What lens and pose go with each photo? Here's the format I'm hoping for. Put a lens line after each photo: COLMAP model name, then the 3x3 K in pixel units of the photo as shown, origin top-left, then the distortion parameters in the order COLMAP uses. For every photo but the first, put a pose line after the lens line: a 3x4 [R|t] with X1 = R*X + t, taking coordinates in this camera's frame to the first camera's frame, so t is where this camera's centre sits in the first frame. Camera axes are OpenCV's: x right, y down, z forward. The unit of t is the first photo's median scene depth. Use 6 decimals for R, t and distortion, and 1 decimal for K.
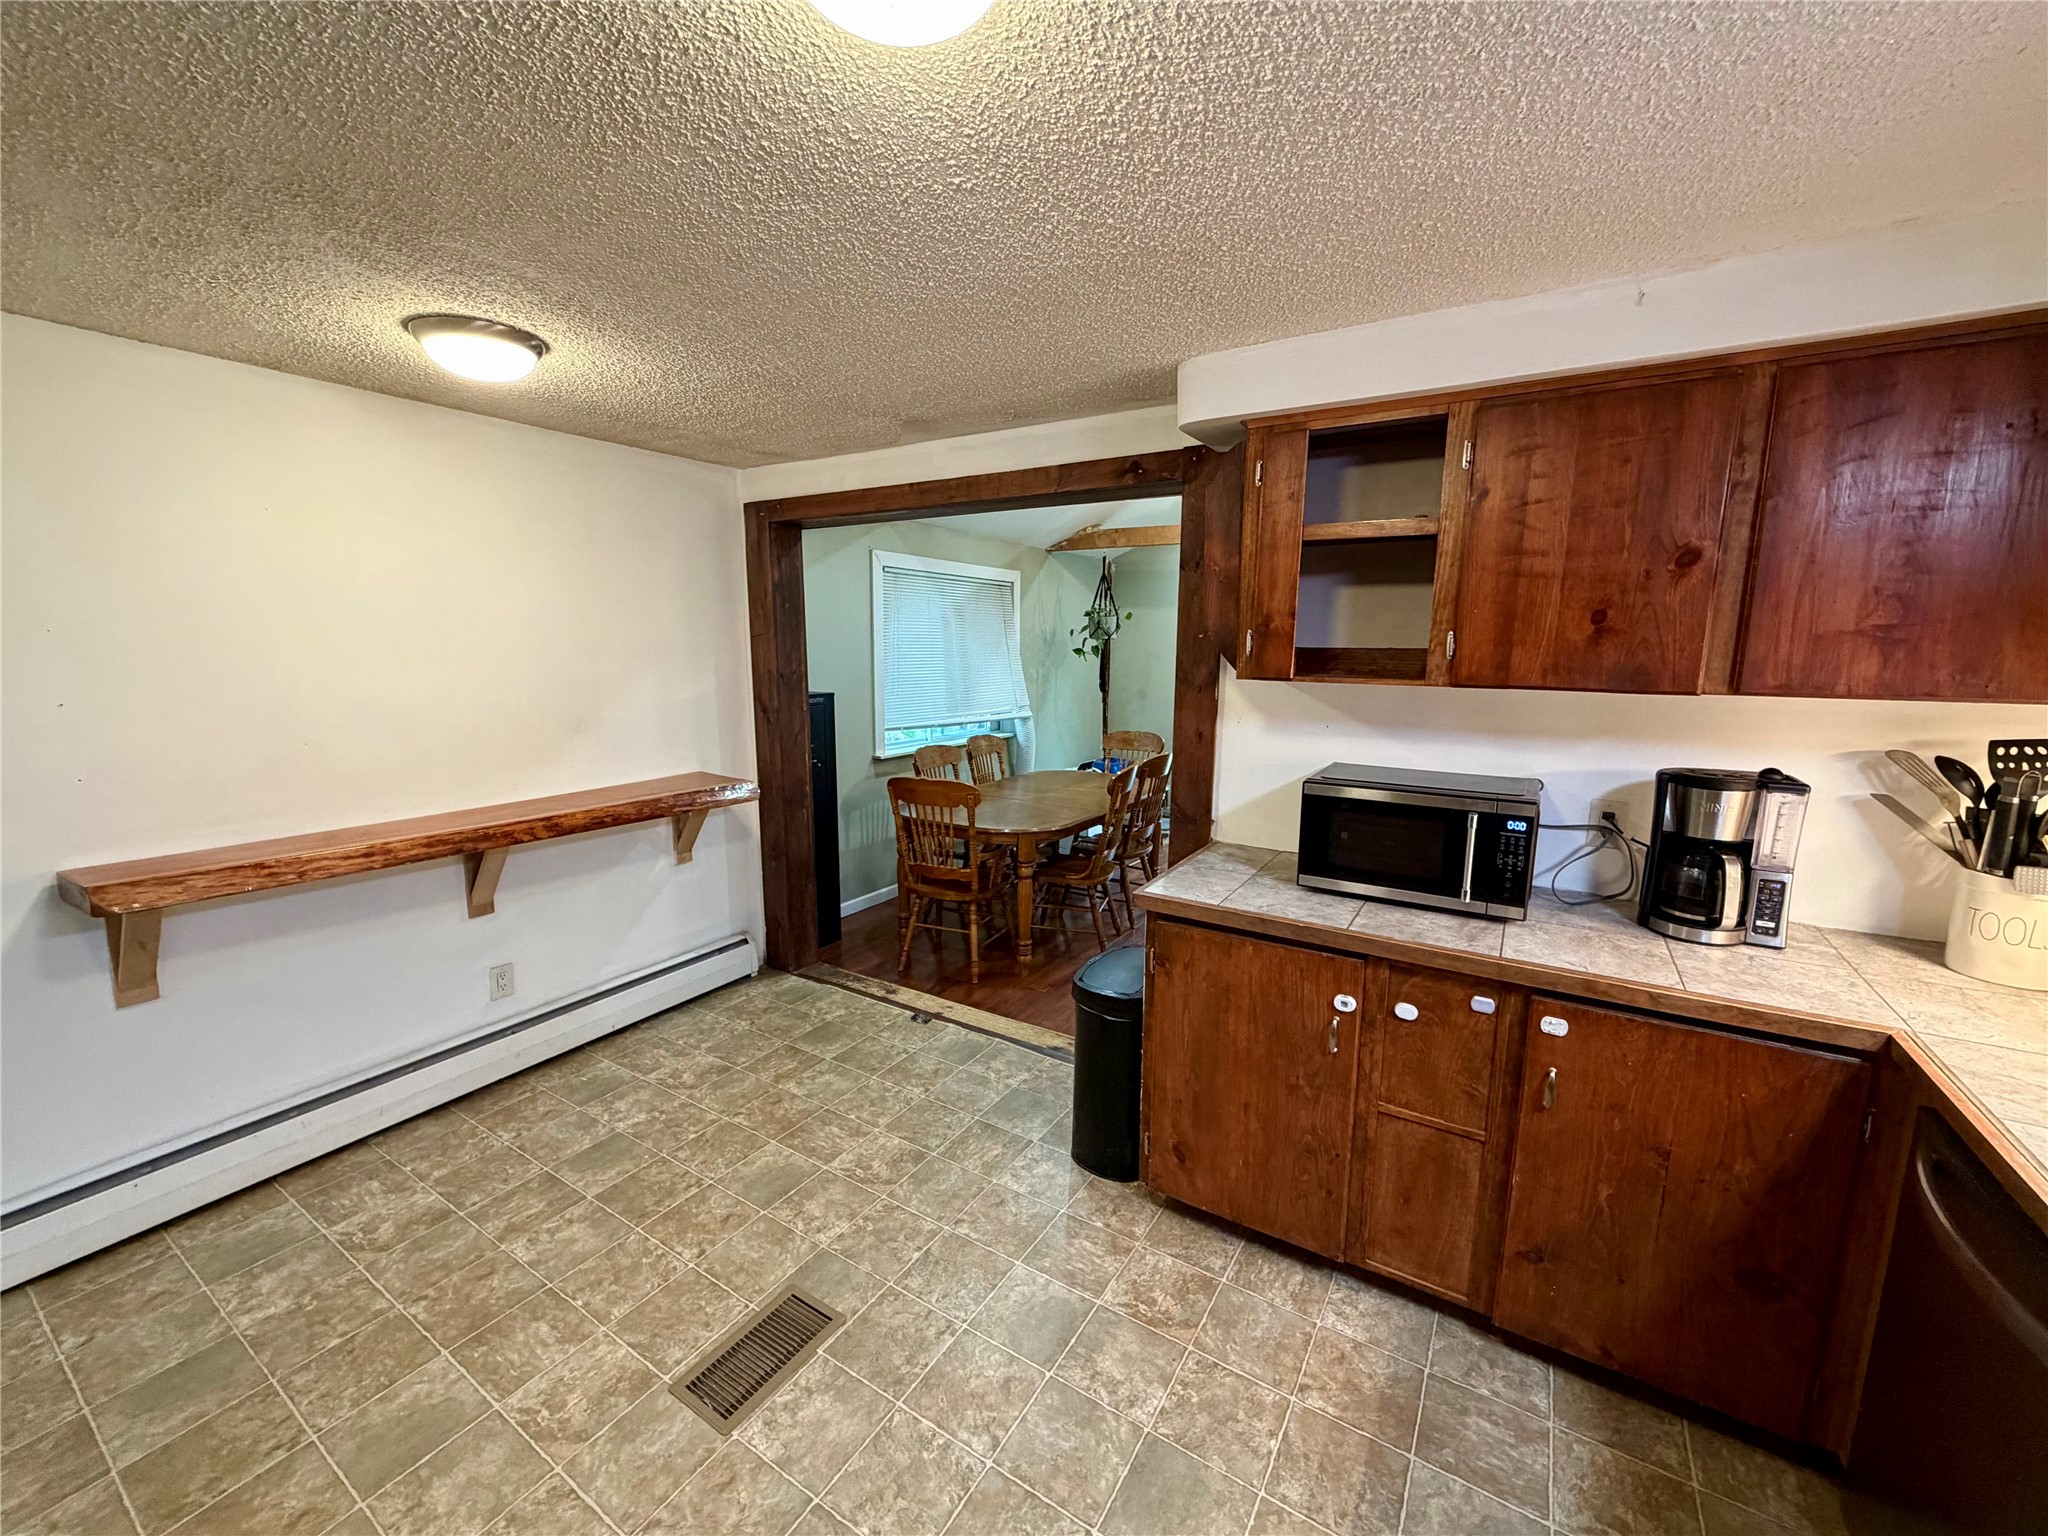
lens RADIAL K [[809.8, 0, 1028.7], [0, 809.8, 787.8], [0, 0, 1]] dist [-0.003158, -0.000366]
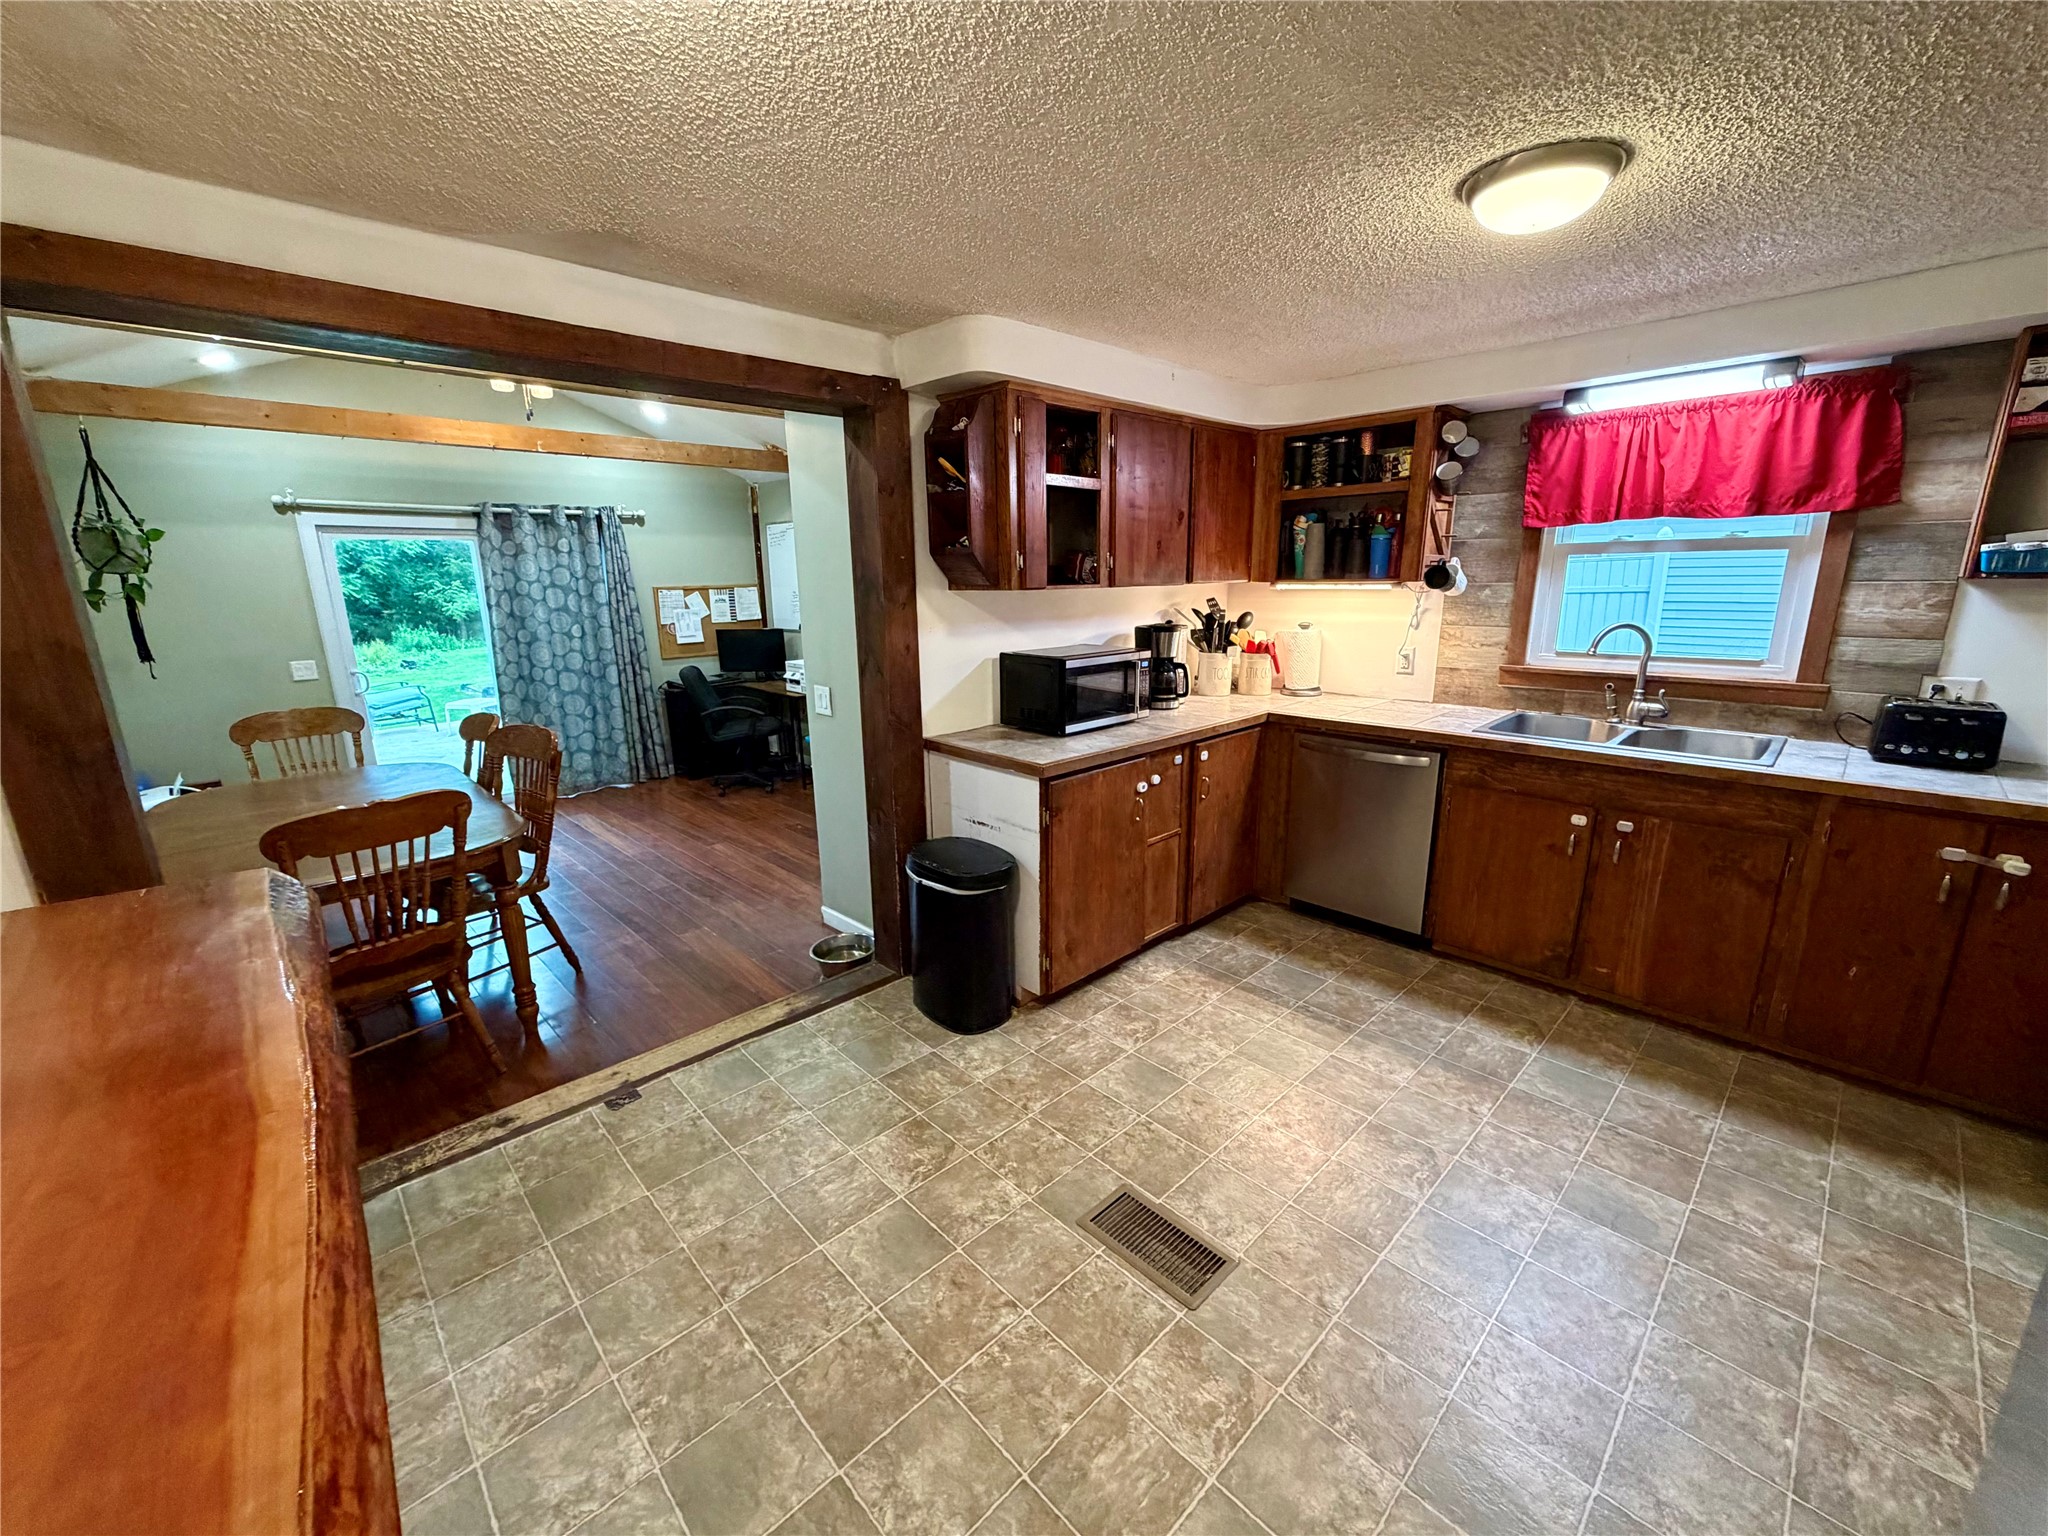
lens RADIAL K [[825.1, 0, 1024.0], [0, 825.1, 768.0], [0, 0, 1]] dist [0.026354, -0.006226]
pose [[0.241371, -0.242417, 0.939667, -1.059401], [0.181320, 0.962510, 0.201734, -0.127539], [-0.953343, 0.121688, 0.276278, 0.670666]]
